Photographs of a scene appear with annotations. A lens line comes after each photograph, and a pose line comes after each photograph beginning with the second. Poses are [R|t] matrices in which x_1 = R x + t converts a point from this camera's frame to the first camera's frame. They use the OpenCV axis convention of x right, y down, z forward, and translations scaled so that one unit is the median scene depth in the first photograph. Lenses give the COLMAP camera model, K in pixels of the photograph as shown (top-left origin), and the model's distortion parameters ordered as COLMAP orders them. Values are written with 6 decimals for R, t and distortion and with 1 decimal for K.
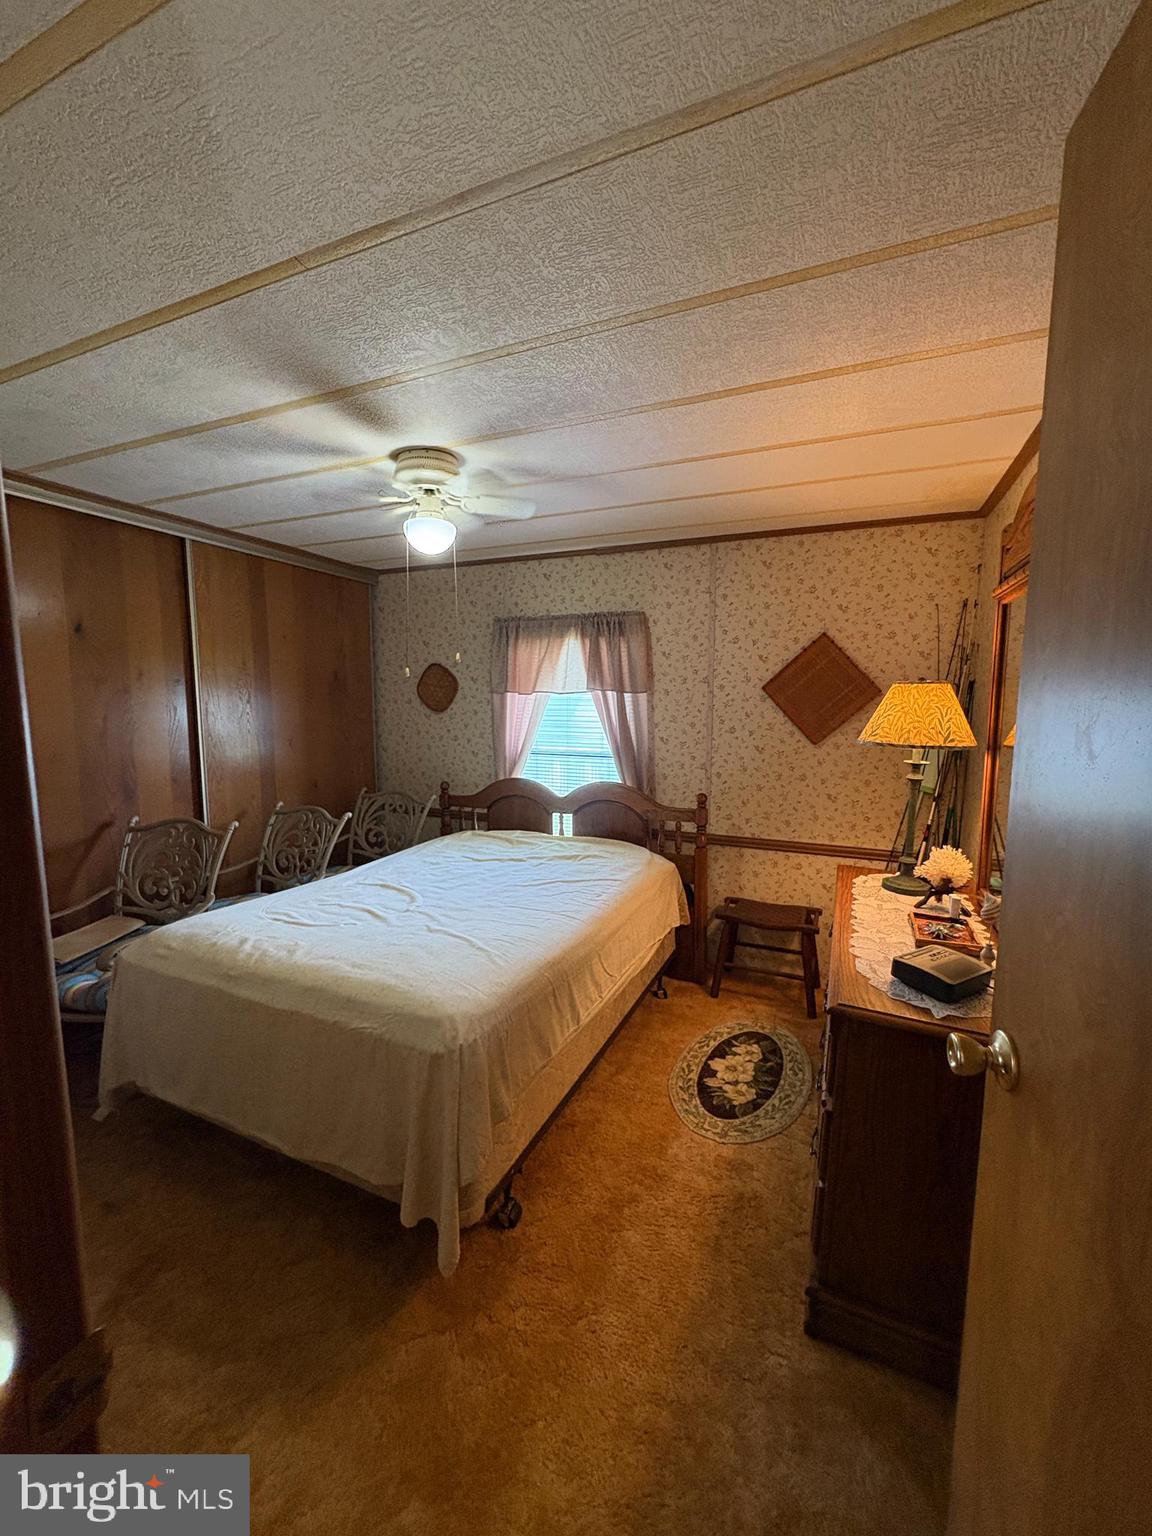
lens RADIAL K [[613.7, 0, 573.4], [0, 613.7, 771.9], [0, 0, 1]] dist [0.000974, -0.000299]
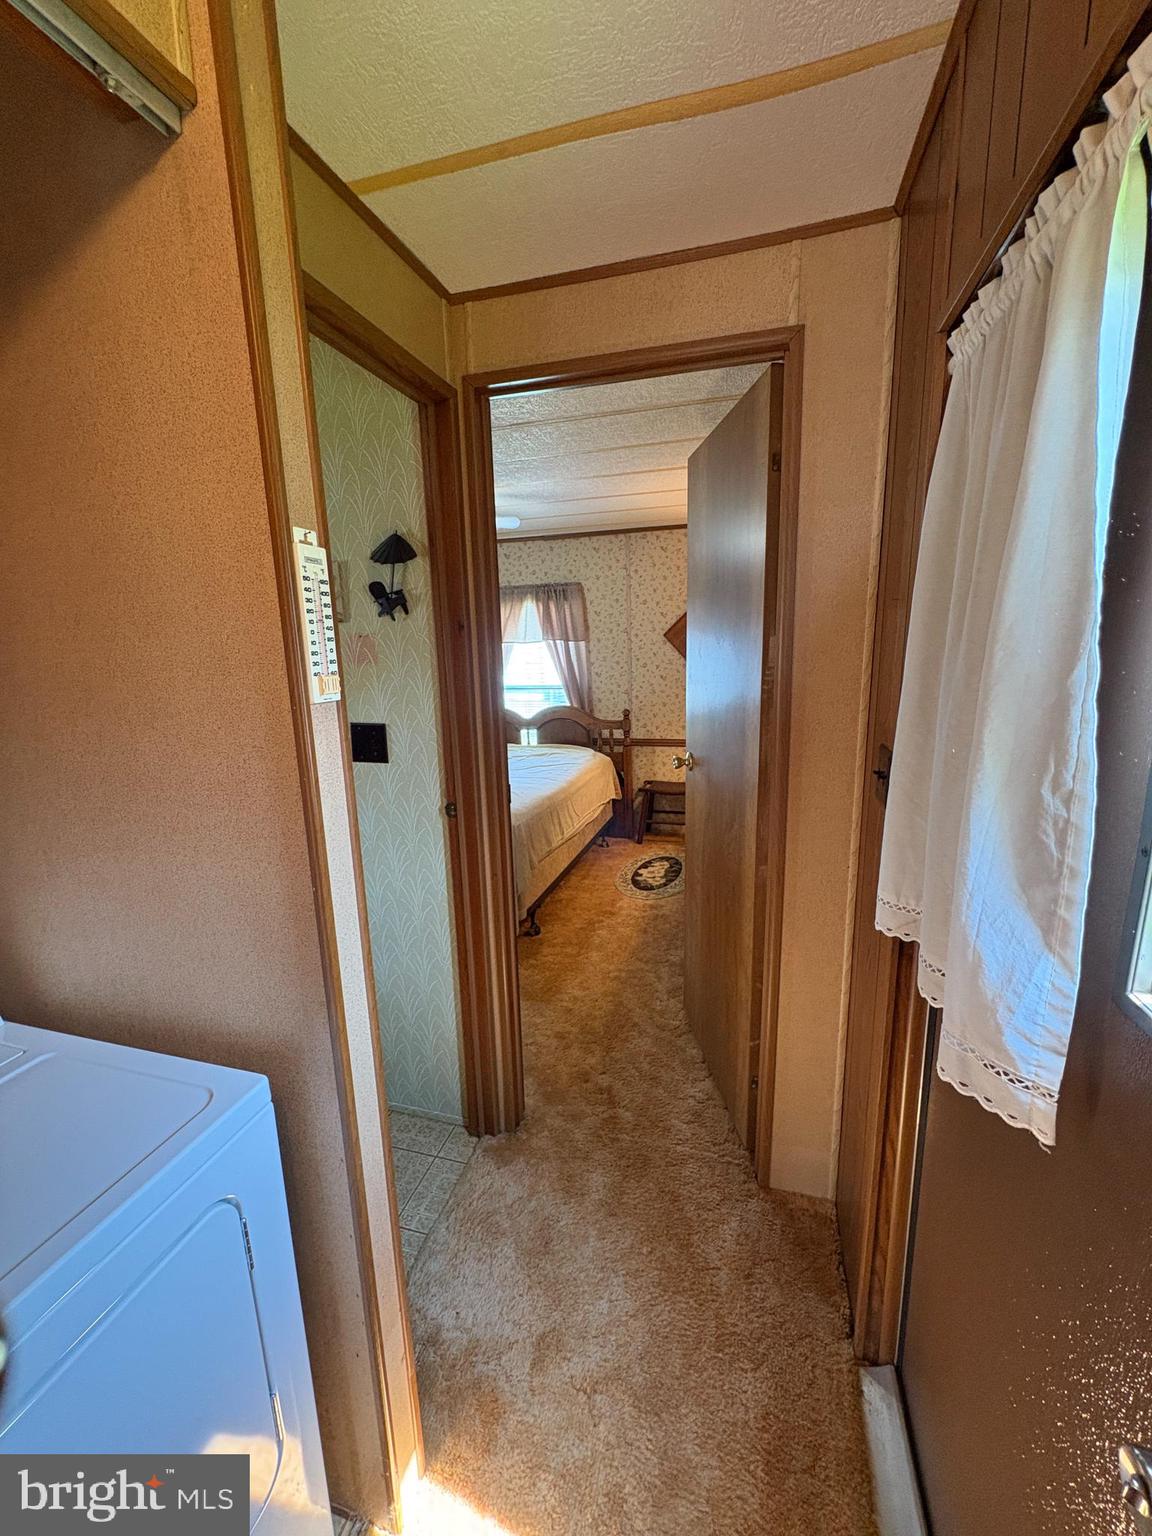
lens RADIAL K [[613.7, 0, 575.6], [0, 613.7, 772.6], [0, 0, 1]] dist [0.000974, -0.000299]
pose [[0.990108, -0.057266, 0.128086, -0.103991], [0.046614, 0.995318, 0.084675, 0.054612], [-0.132336, -0.077867, 0.988142, -0.434060]]
